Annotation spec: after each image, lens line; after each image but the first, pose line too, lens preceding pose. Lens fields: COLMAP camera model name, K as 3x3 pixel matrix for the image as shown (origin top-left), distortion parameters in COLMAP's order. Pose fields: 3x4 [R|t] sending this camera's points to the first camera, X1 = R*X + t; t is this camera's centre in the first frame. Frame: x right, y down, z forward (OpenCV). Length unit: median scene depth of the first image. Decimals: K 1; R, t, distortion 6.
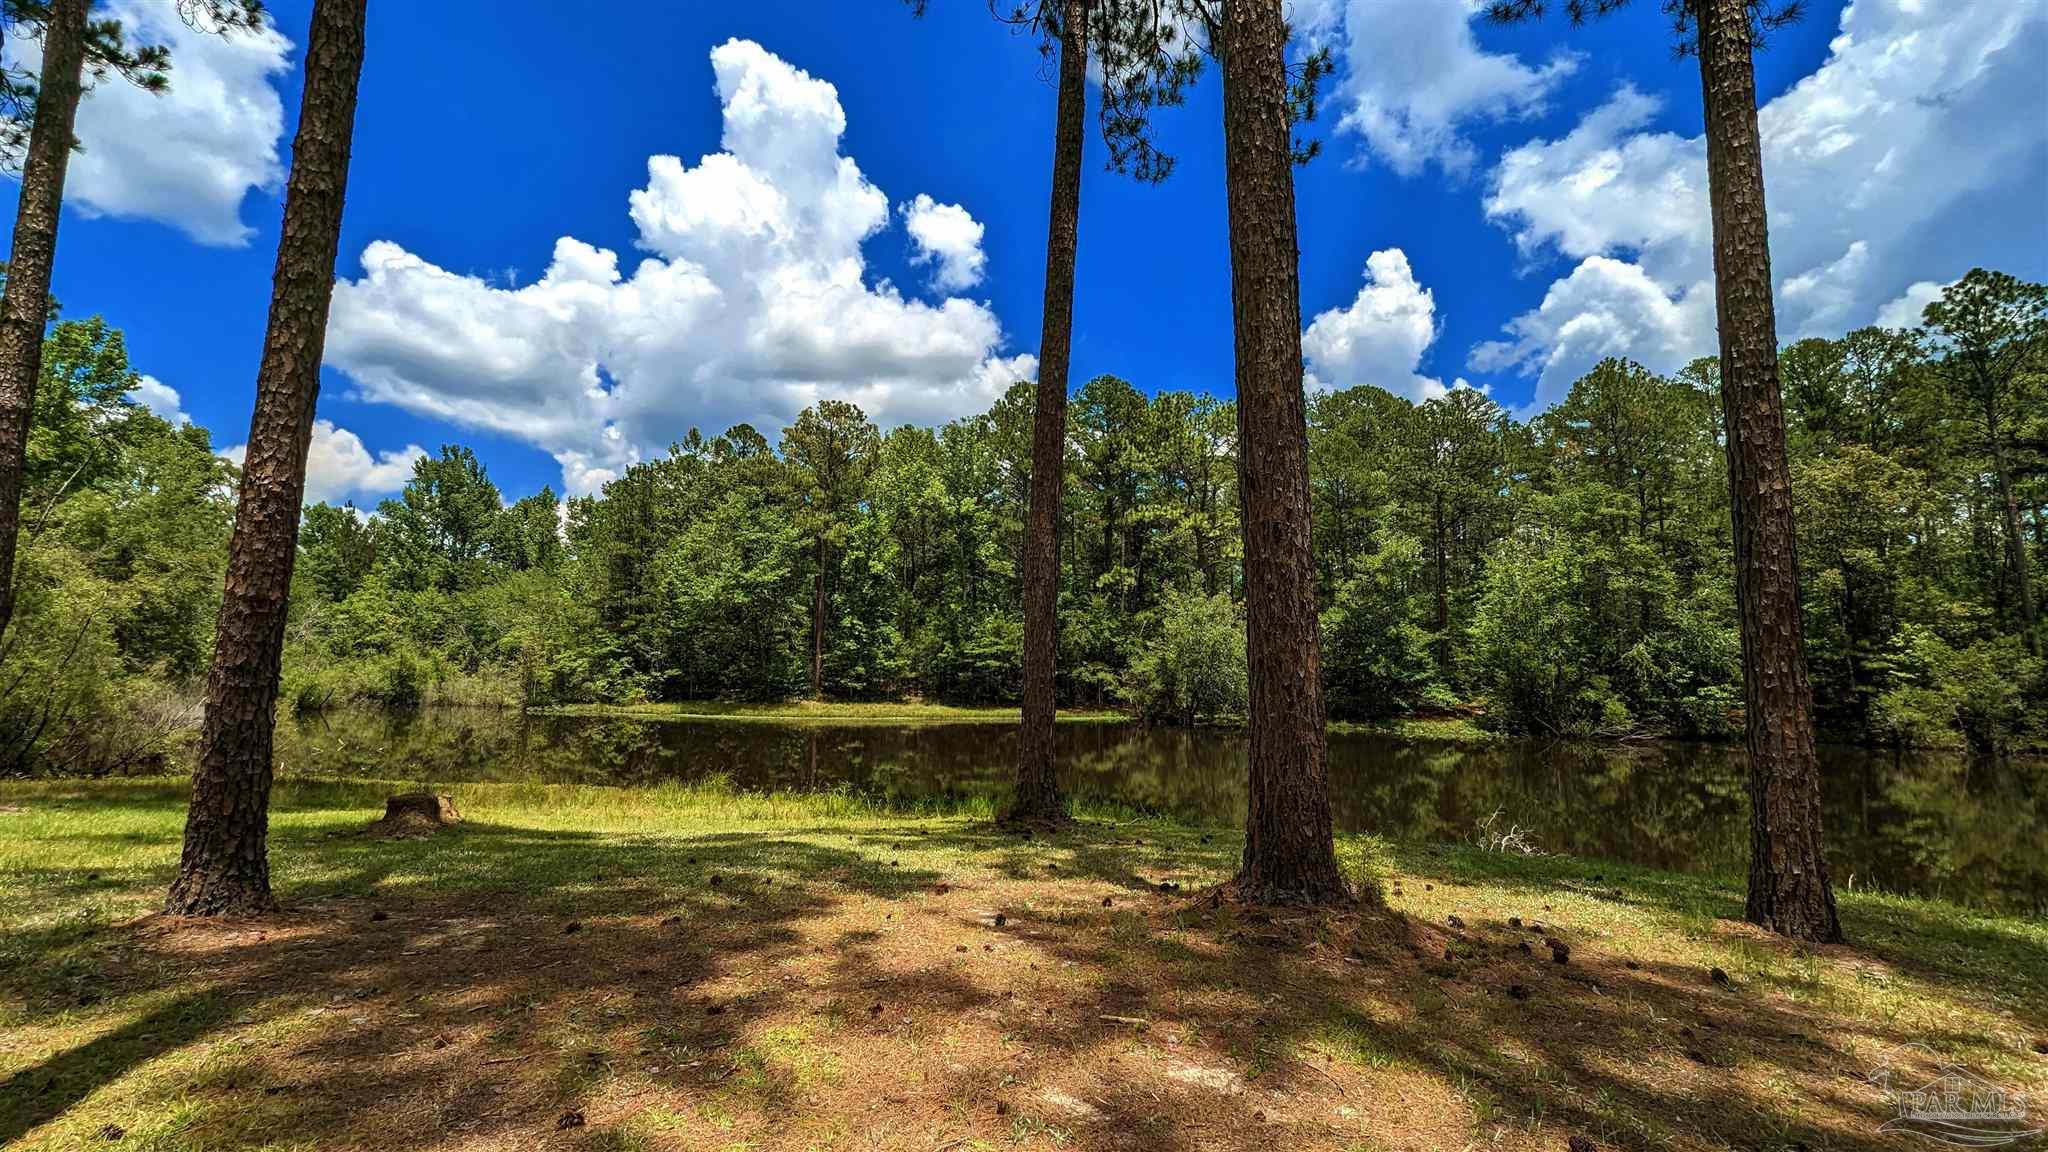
lens RADIAL K [[806.0, 0, 1031.0], [0, 806.0, 581.0], [0, 0, 1]] dist [-0.001477, 0.003863]
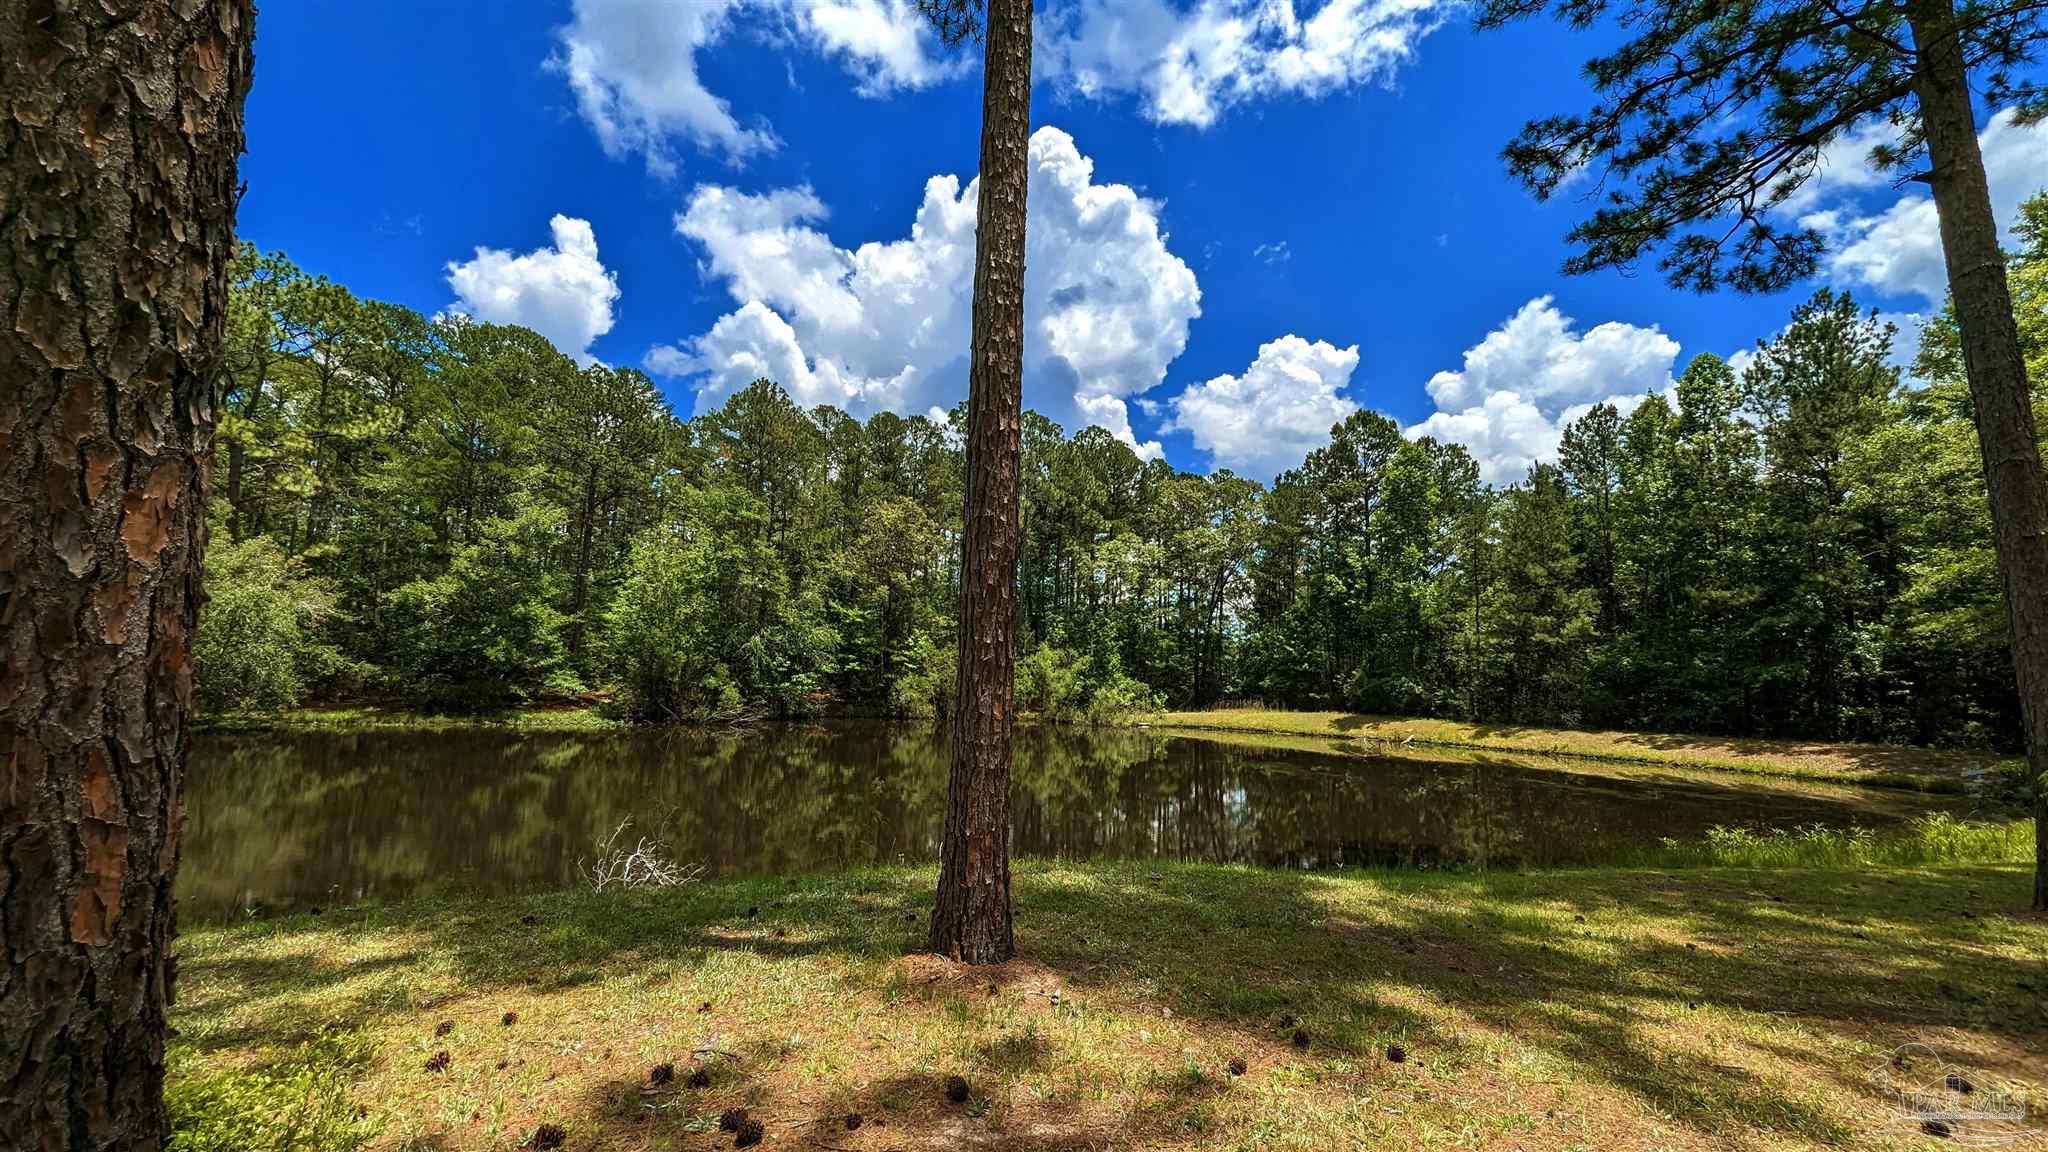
lens RADIAL K [[798.0, 0, 1029.0], [0, 798.0, 582.0], [0, 0, 1]] dist [-0.001421, -0.000486]
pose [[0.549142, 0.099312, 0.829807, 0.033471], [-0.110137, 0.992854, -0.045941, 0.011304], [-0.828440, -0.066164, 0.556156, 0.068030]]
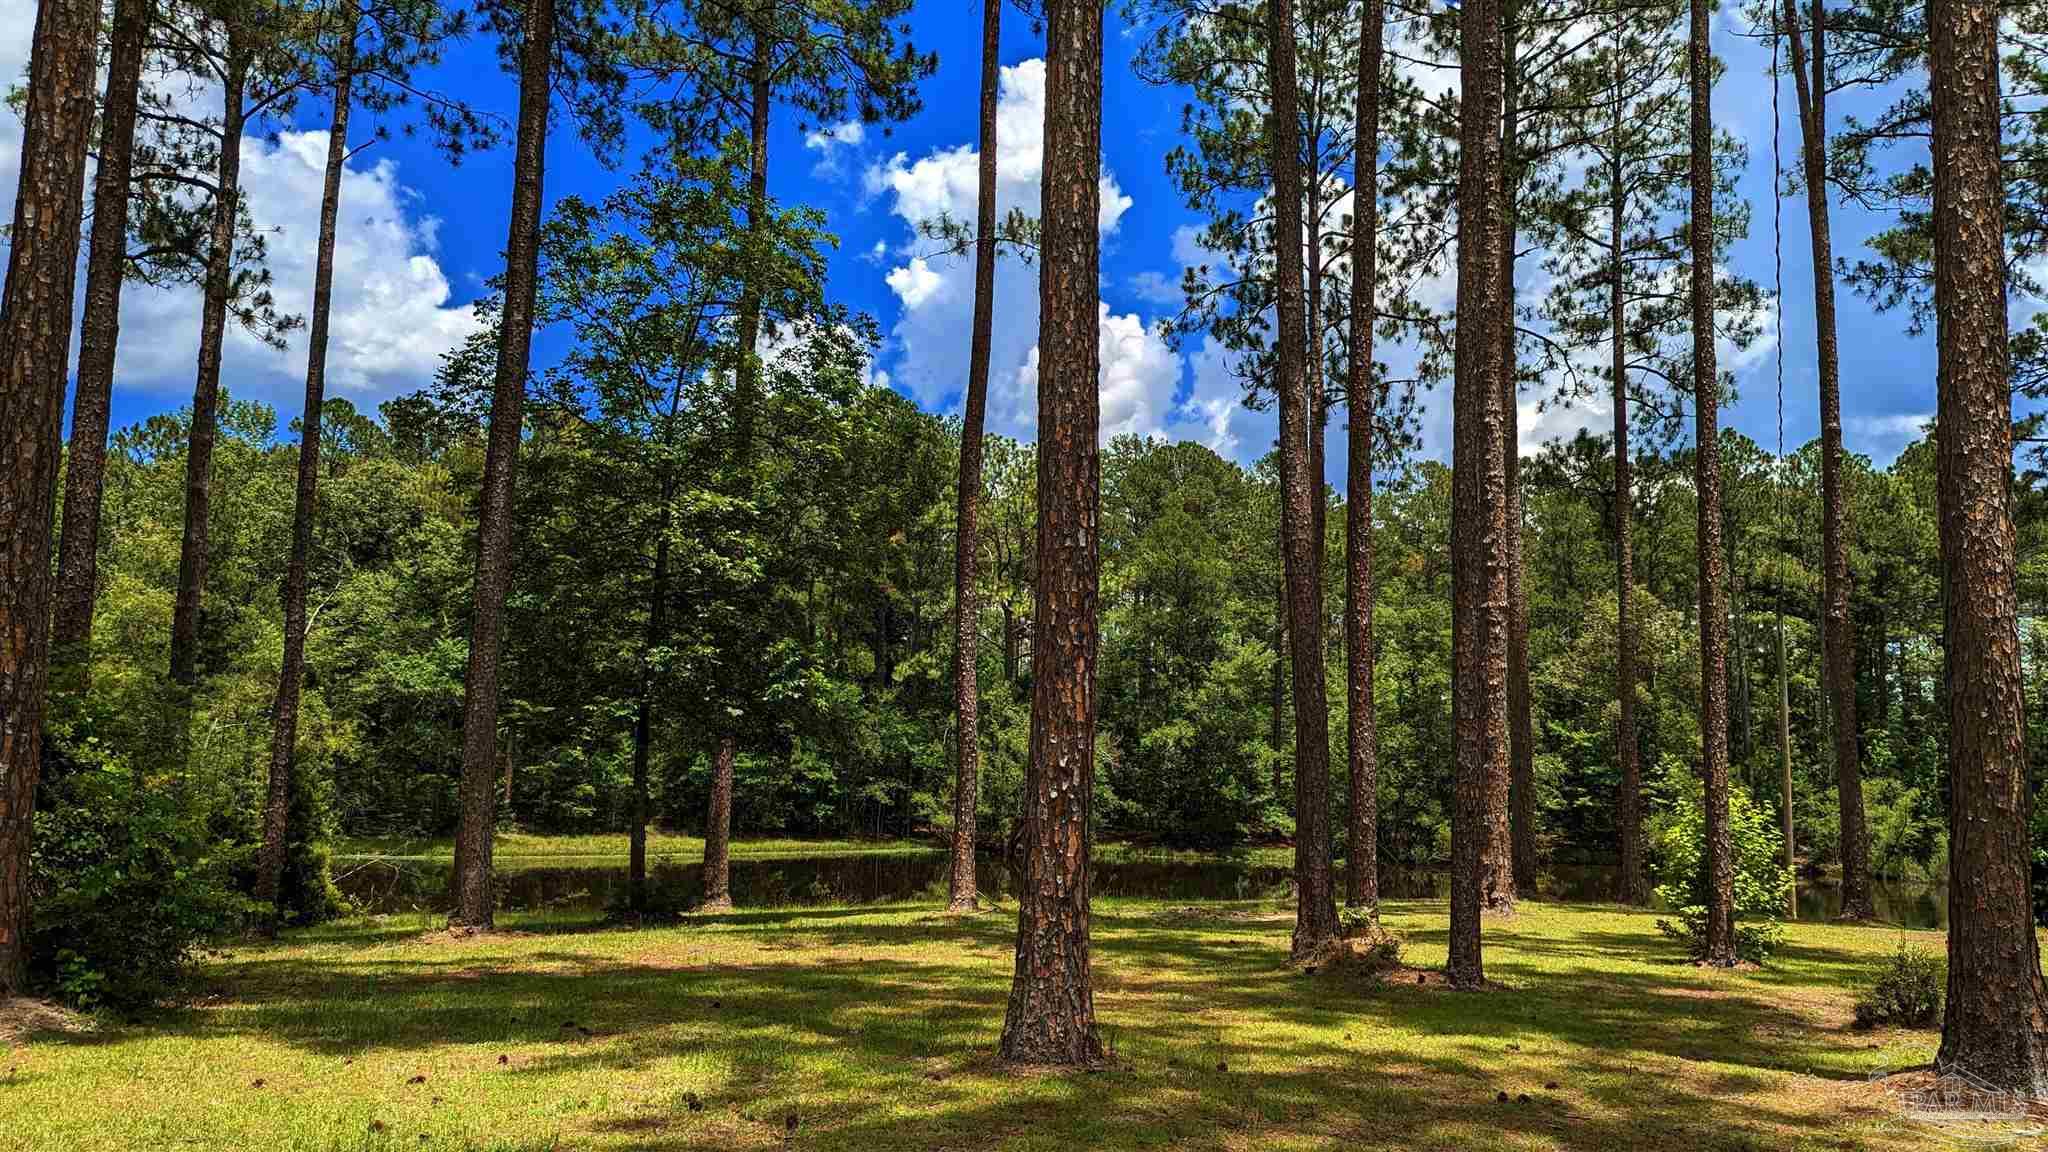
lens RADIAL K [[1442.5, 0, 1029.2], [0, 1442.5, 600.1], [0, 0, 1]] dist [0.050494, -0.057038]
pose [[0.912476, 0.055846, 0.405300, -0.428601], [-0.054106, 0.998411, -0.015759, -0.065064], [-0.405536, -0.007550, 0.914048, -0.374808]]
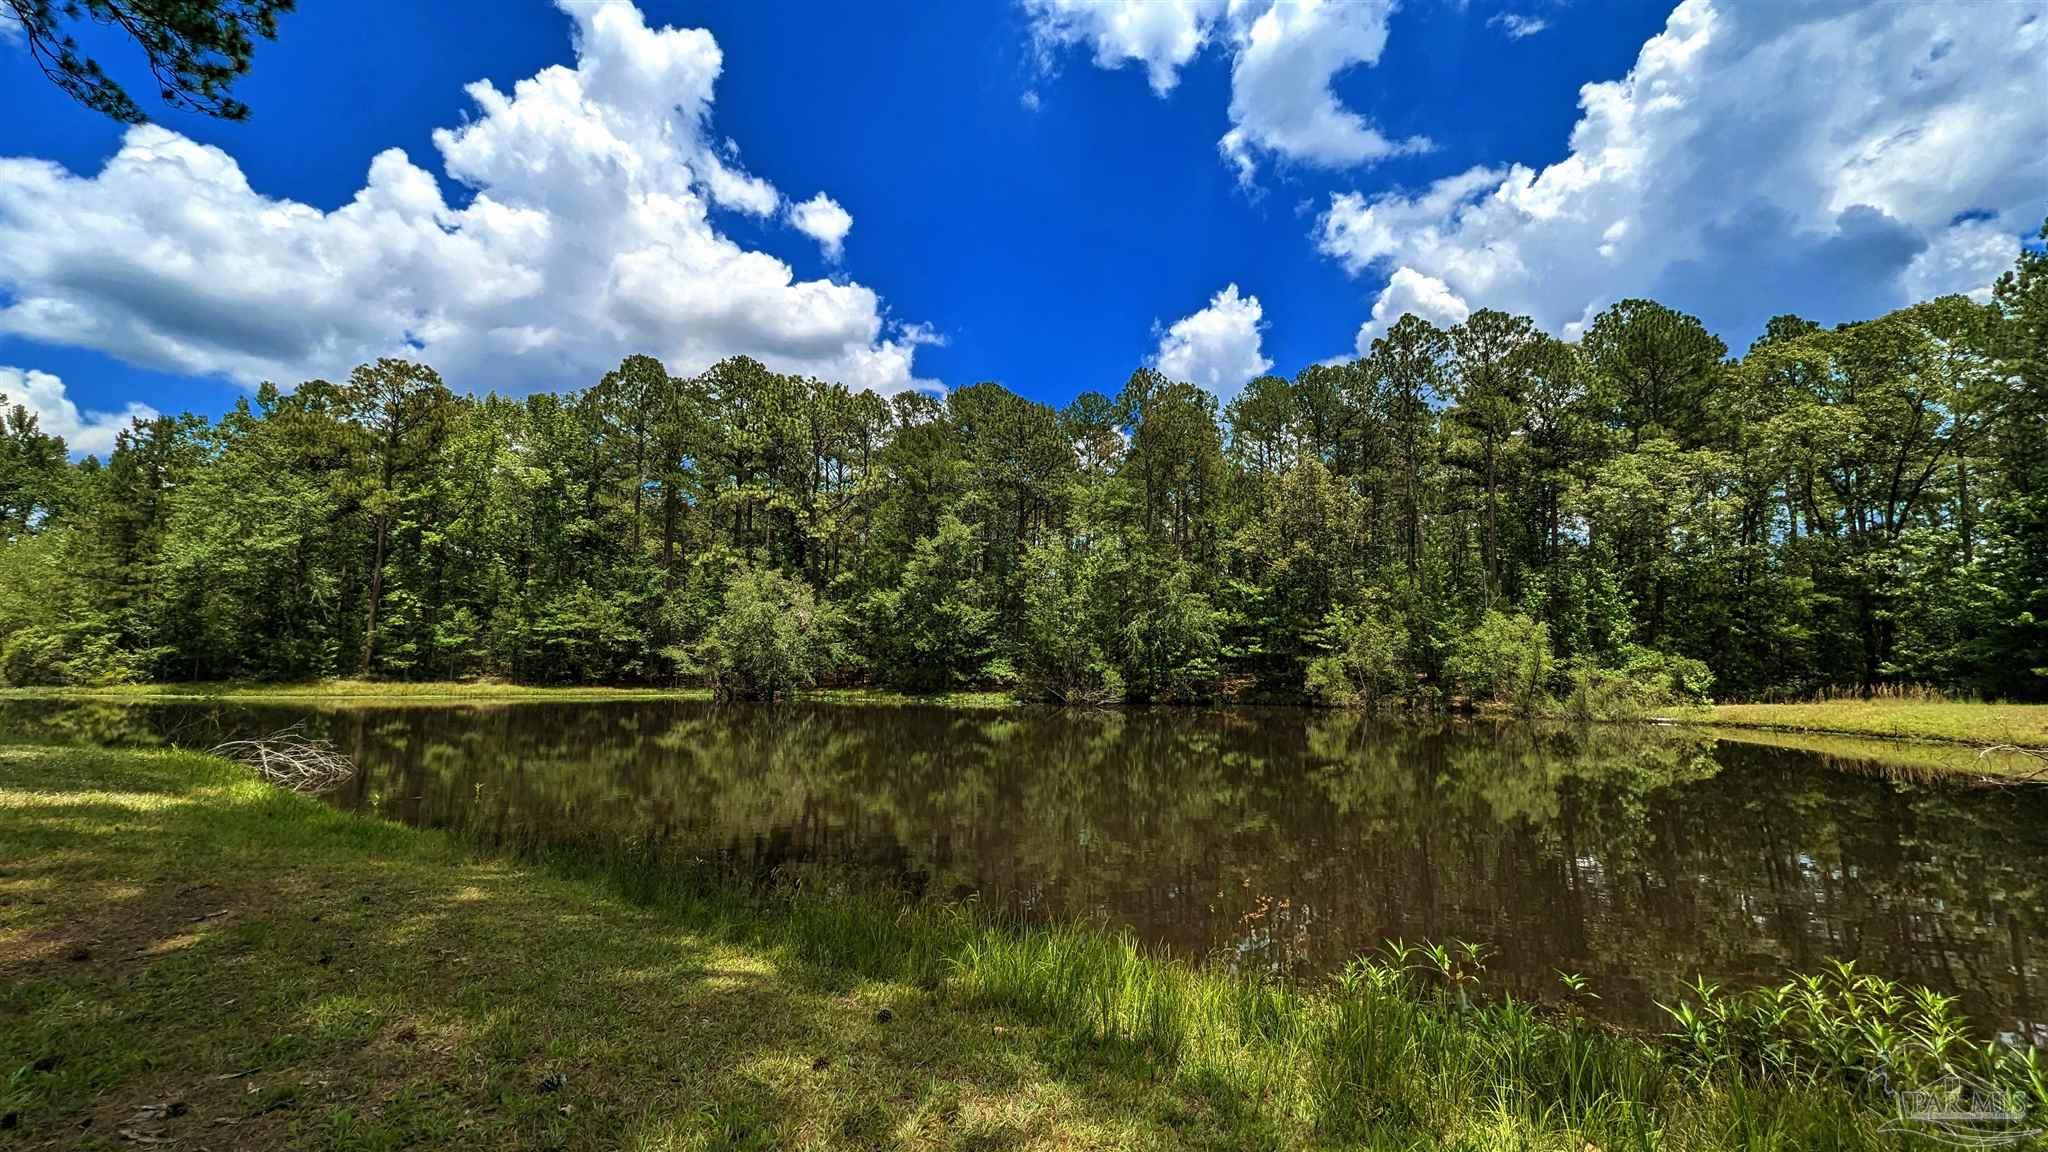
lens RADIAL K [[798.0, 0, 1029.0], [0, 798.0, 582.0], [0, 0, 1]] dist [-0.001421, -0.000486]
pose [[0.979431, 0.016459, 0.201107, 0.341267], [-0.017859, 0.999827, 0.005149, 0.018367], [-0.200988, -0.008635, 0.979556, -0.058993]]
